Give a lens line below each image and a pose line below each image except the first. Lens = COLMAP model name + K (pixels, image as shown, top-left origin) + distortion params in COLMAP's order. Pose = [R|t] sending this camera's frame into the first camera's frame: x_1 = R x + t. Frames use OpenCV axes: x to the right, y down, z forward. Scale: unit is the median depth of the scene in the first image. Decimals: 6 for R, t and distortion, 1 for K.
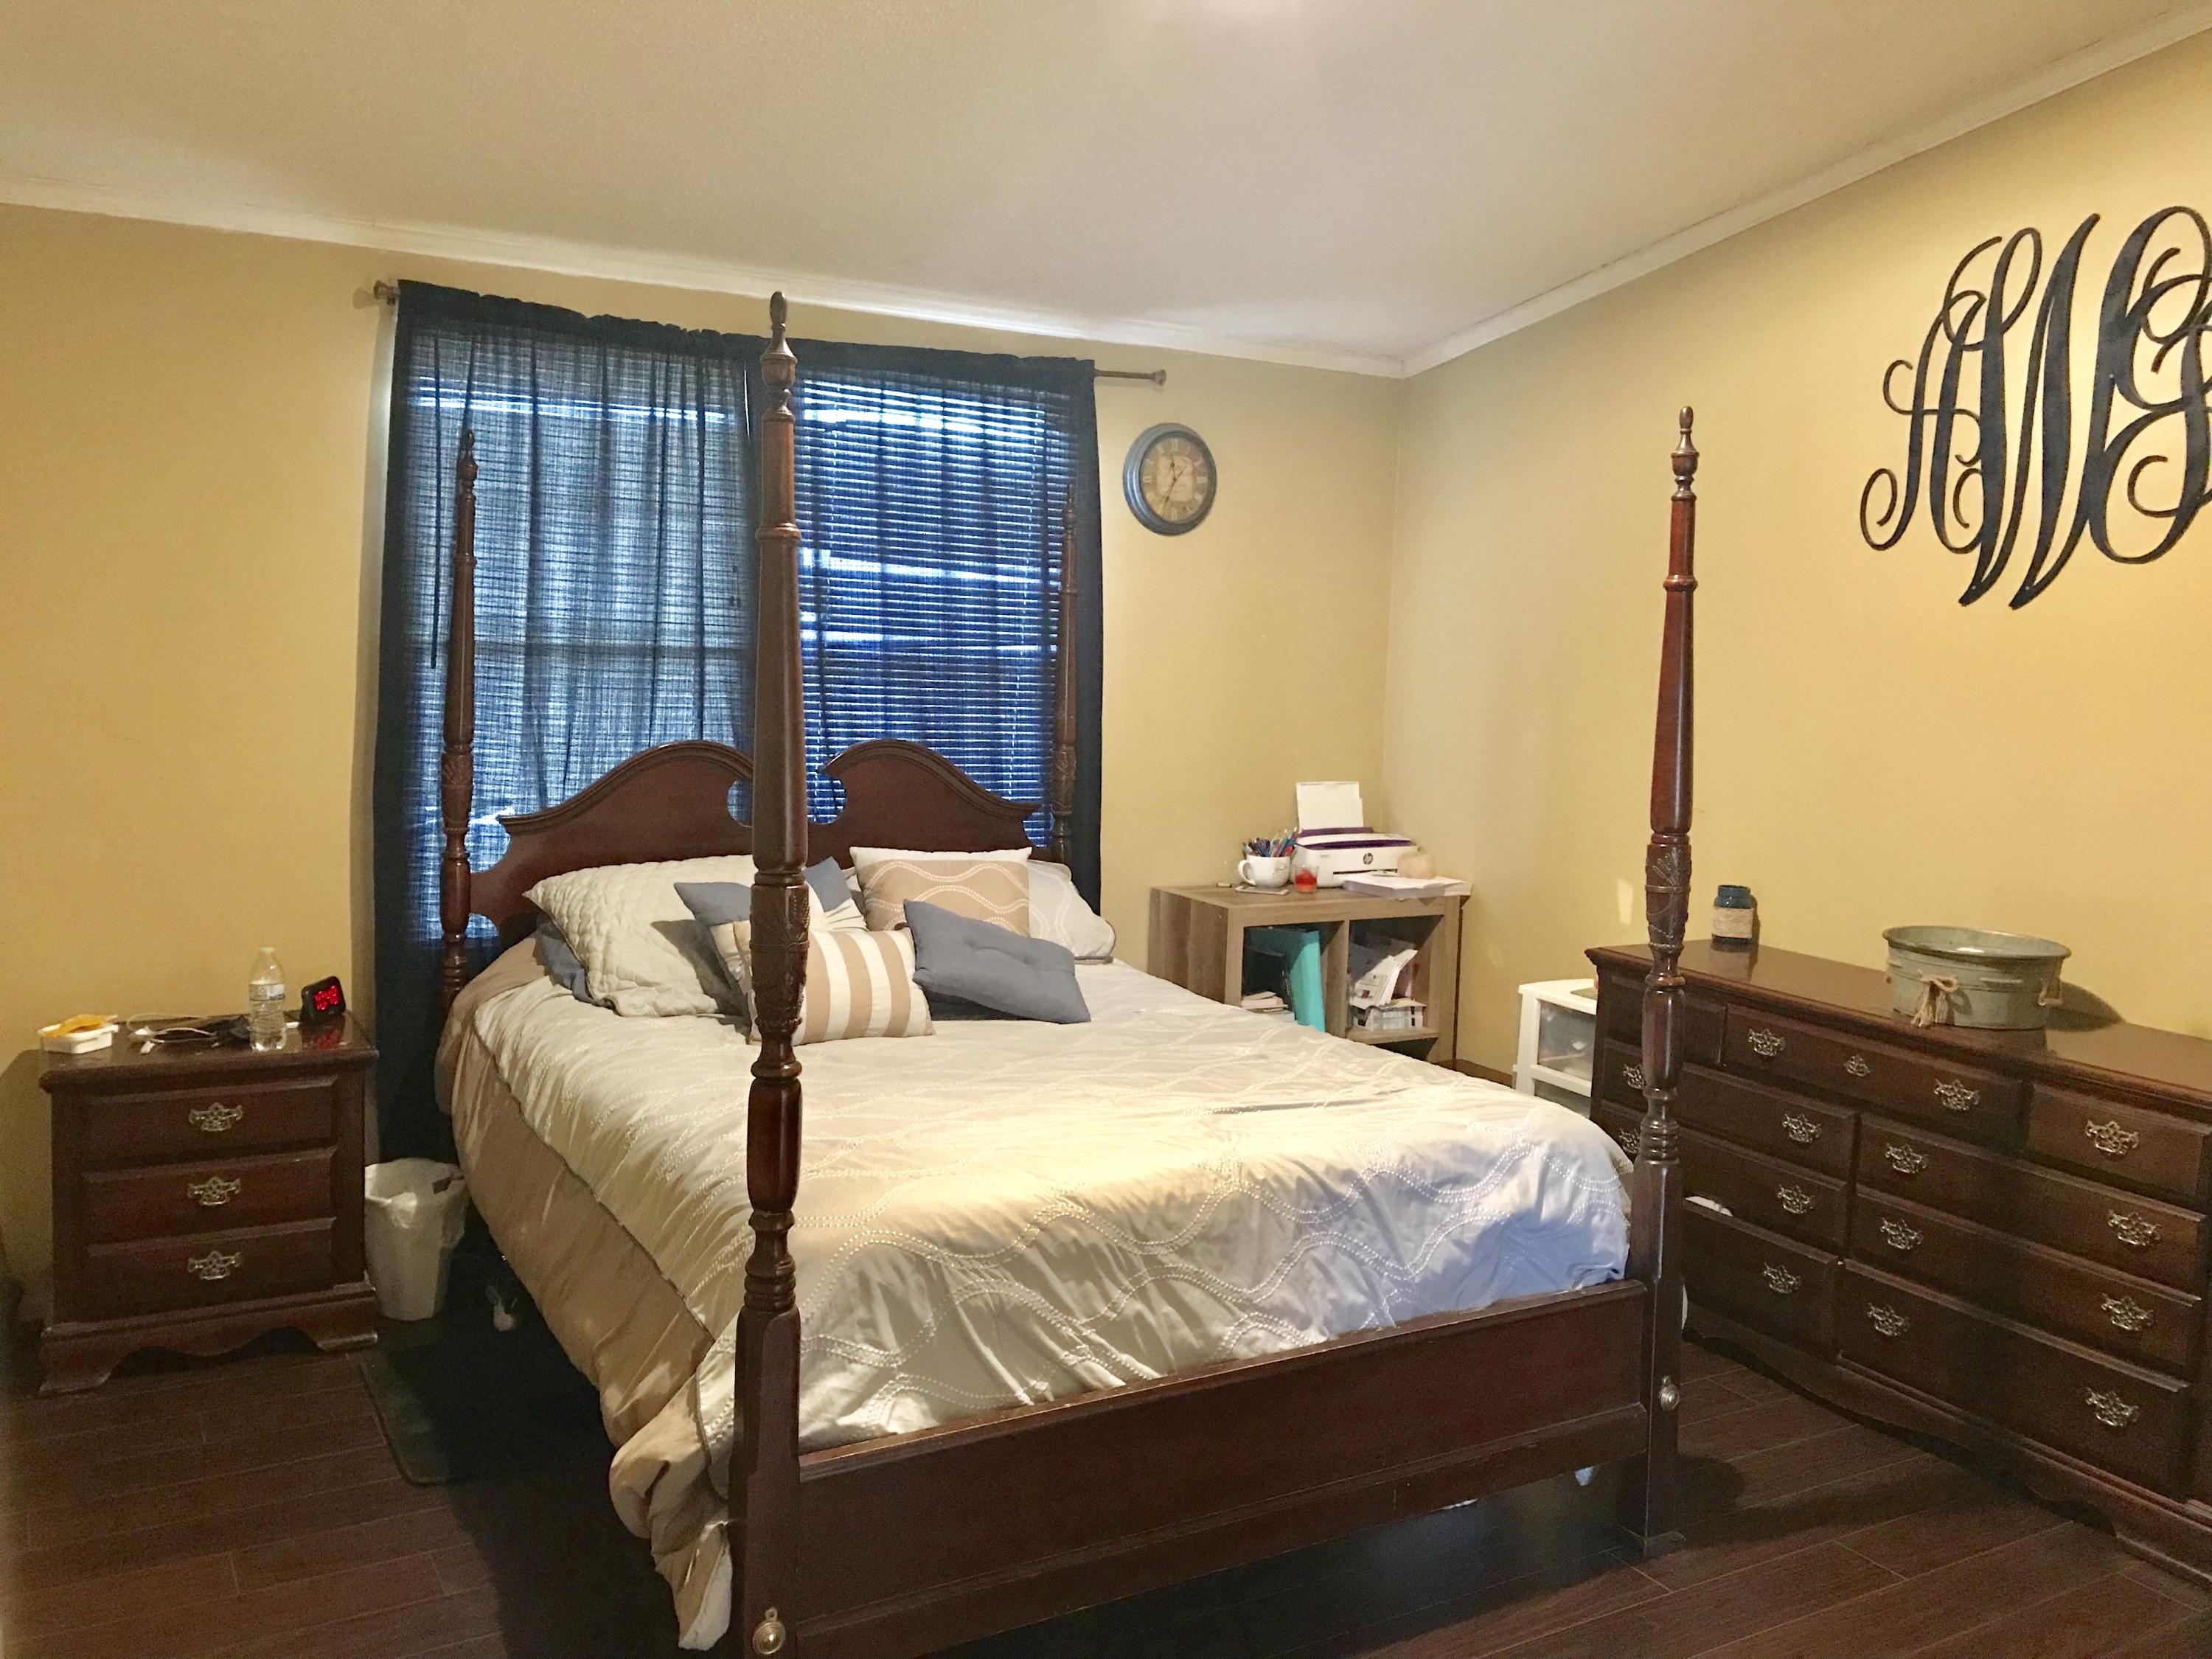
lens RADIAL K [[1817.3, 0, 1105.7], [0, 1817.3, 836.3], [0, 0, 1]] dist [0.044869, -0.059277]
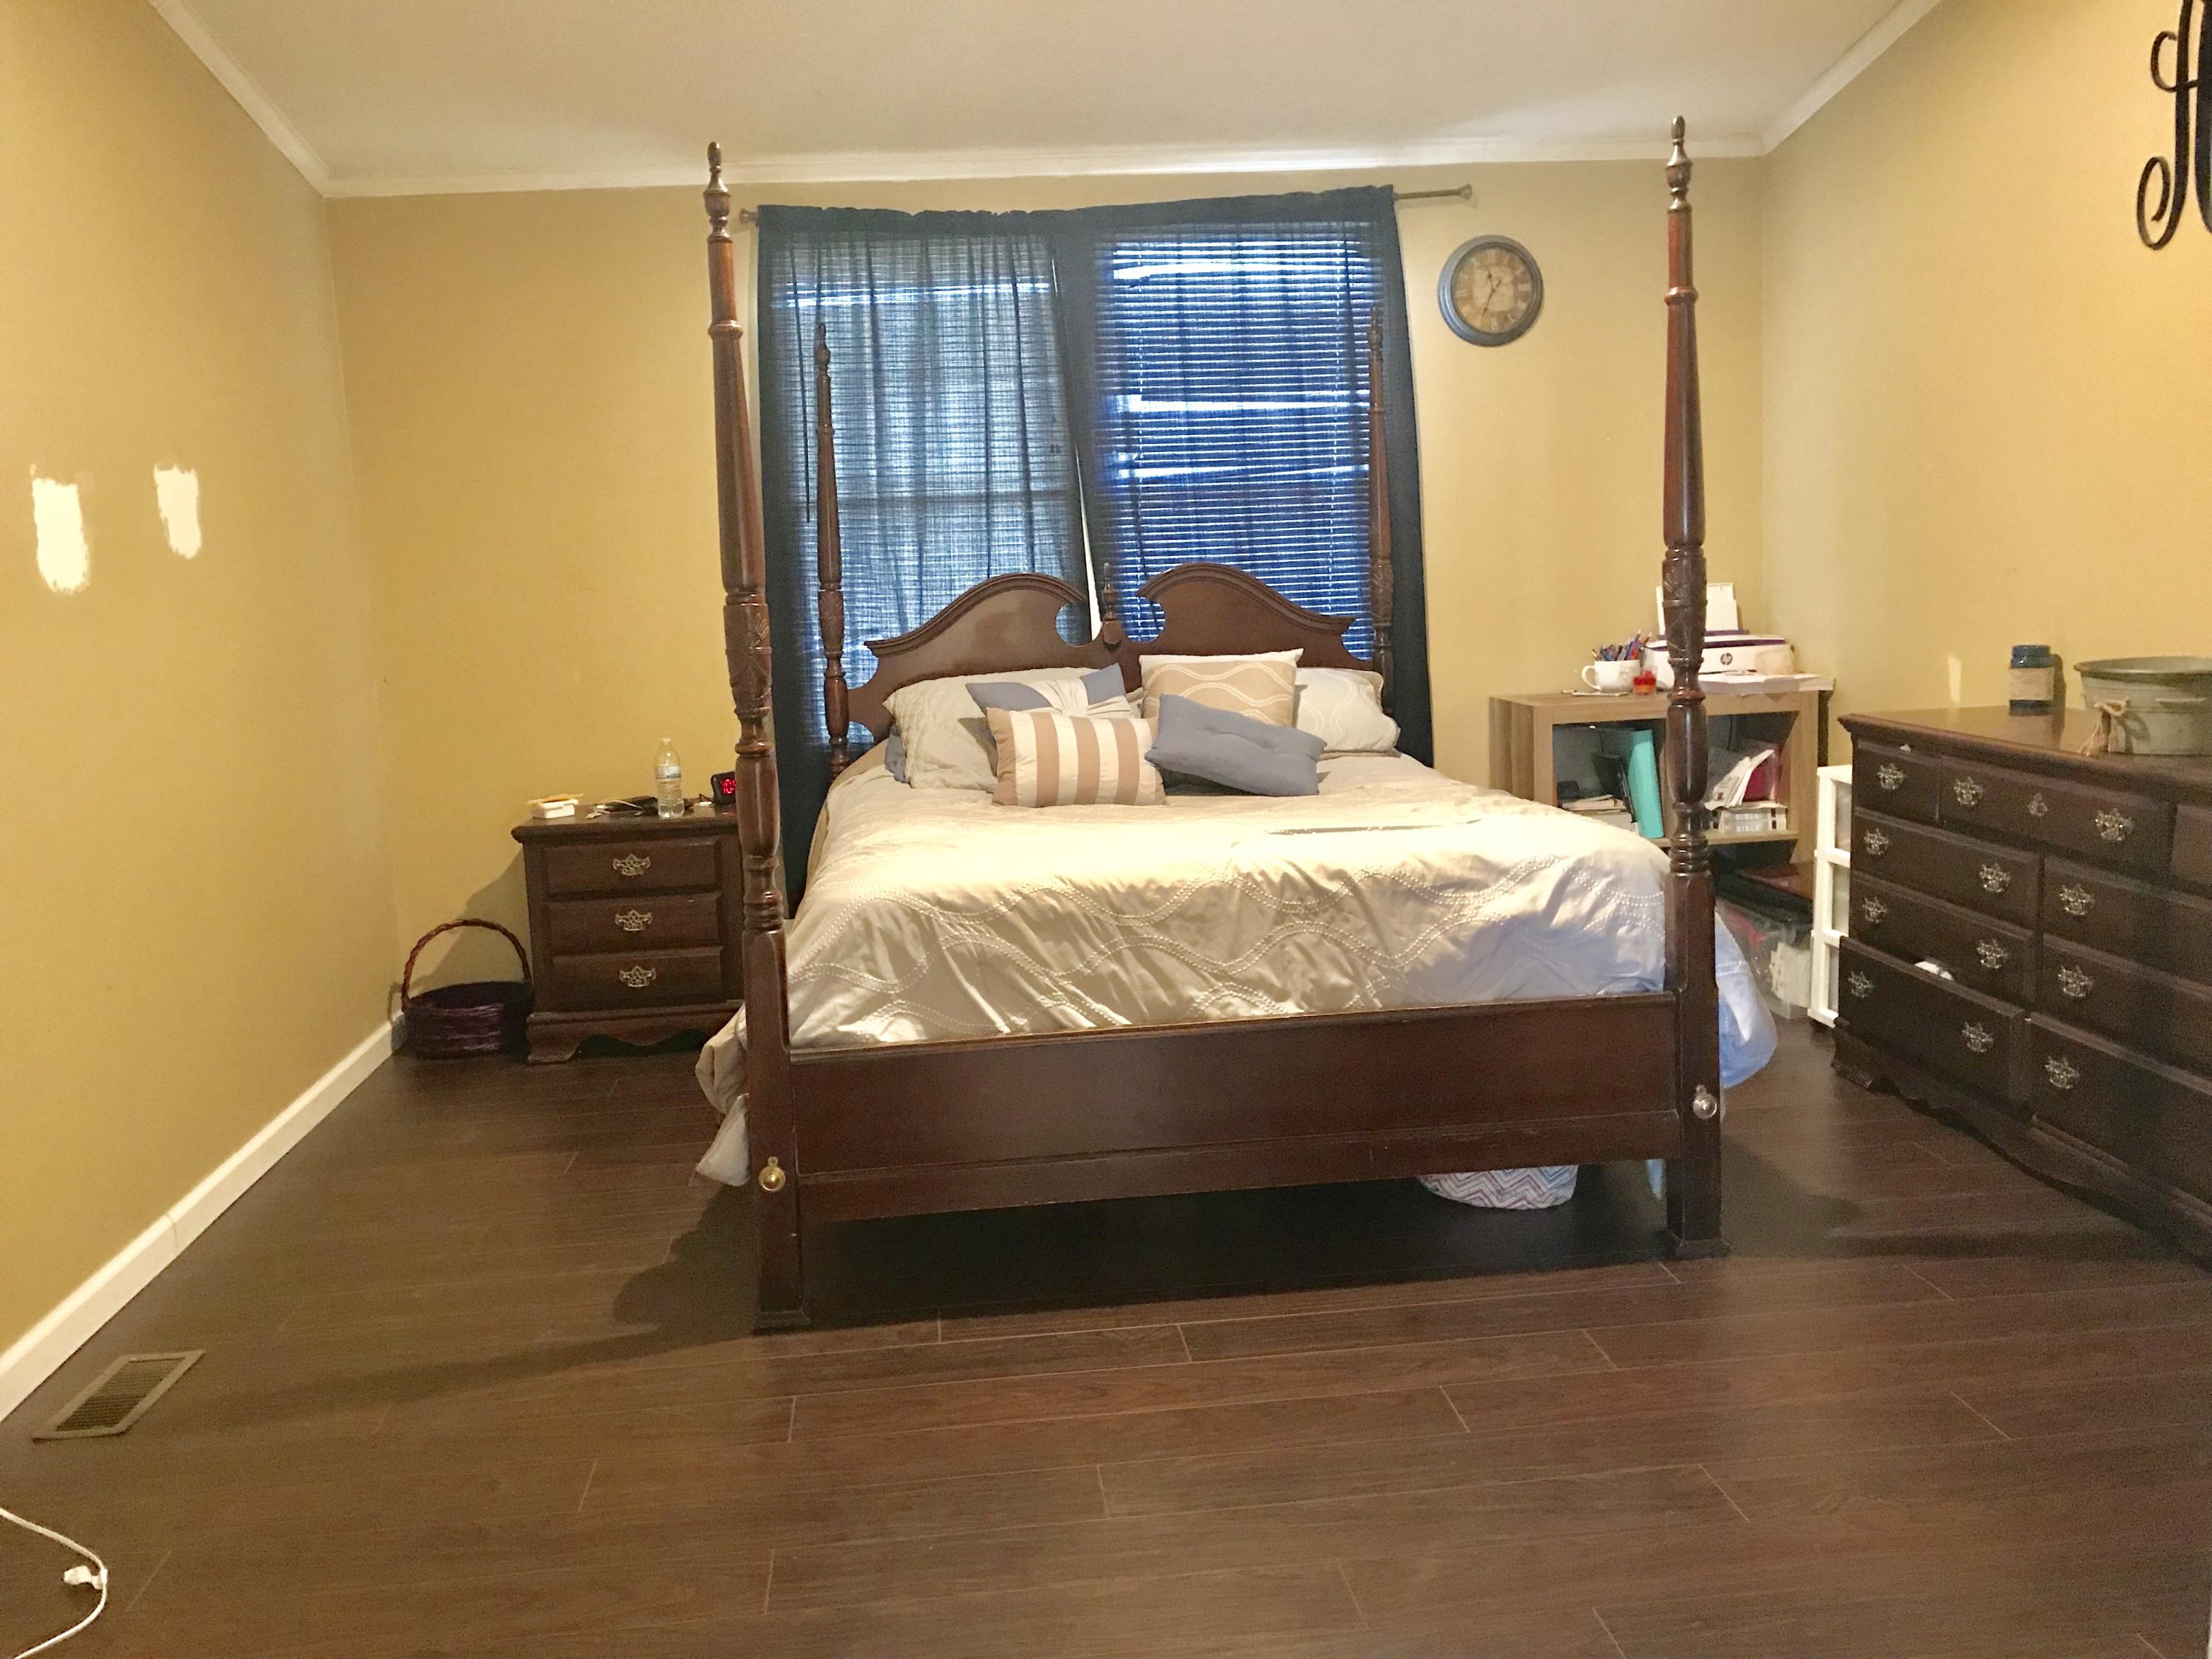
lens RADIAL K [[1817.3, 0, 1078.2], [0, 1817.3, 855.1], [0, 0, 1]] dist [0.044869, -0.059277]
pose [[0.904381, -0.007182, -0.426666, 0.334445], [0.028264, 0.998671, 0.043100, 0.088169], [0.425789, -0.051038, 0.903382, -0.052333]]
